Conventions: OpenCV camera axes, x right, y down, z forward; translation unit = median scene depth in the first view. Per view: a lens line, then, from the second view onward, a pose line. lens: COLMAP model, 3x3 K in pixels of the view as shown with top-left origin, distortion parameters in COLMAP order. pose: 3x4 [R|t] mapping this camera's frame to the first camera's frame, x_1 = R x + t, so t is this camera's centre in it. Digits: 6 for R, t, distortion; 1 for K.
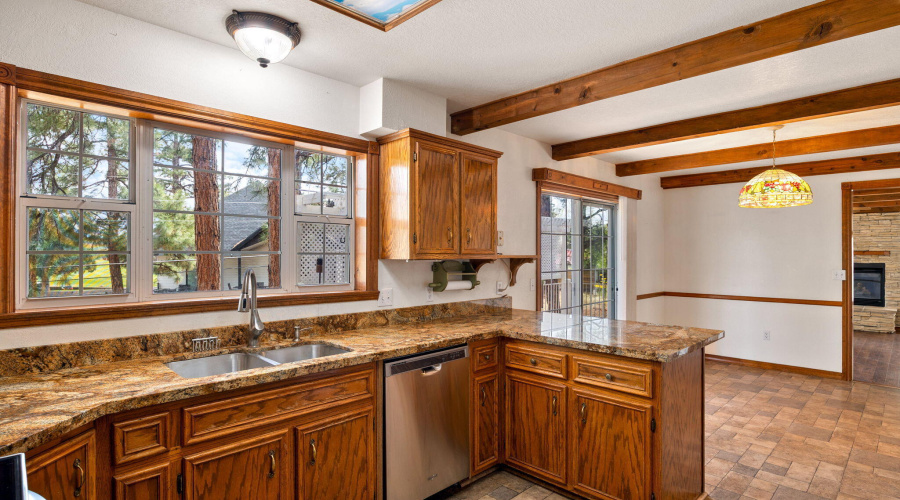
lens RADIAL K [[451.0, 0, 450.5], [0, 451.0, 253.2], [0, 0, 1]] dist [0.001817, 0.000283]
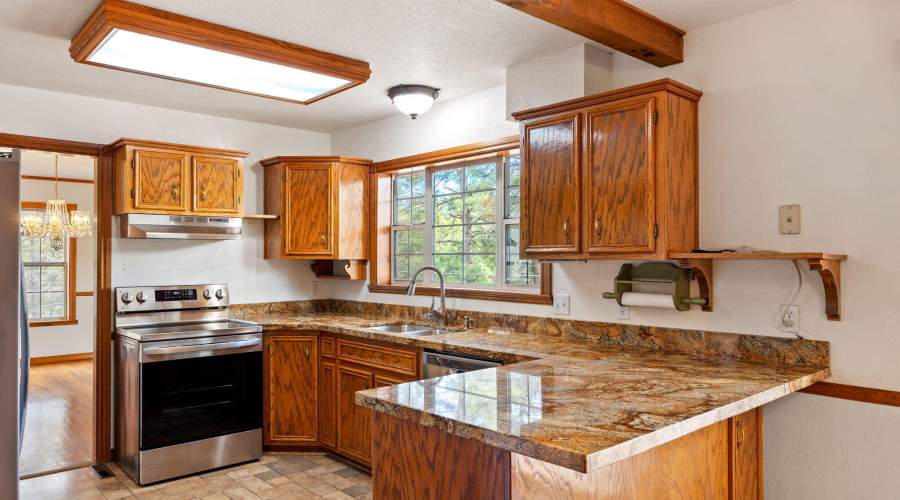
lens RADIAL K [[612.6, 0, 450.3], [0, 612.6, 253.6], [0, 0, 1]] dist [0.000548, 0.000232]
pose [[-0.044544, -0.008506, -0.998971, 1.048123], [0.007329, 0.999934, -0.008841, 0.010679], [0.998981, -0.007715, -0.044479, 0.860943]]
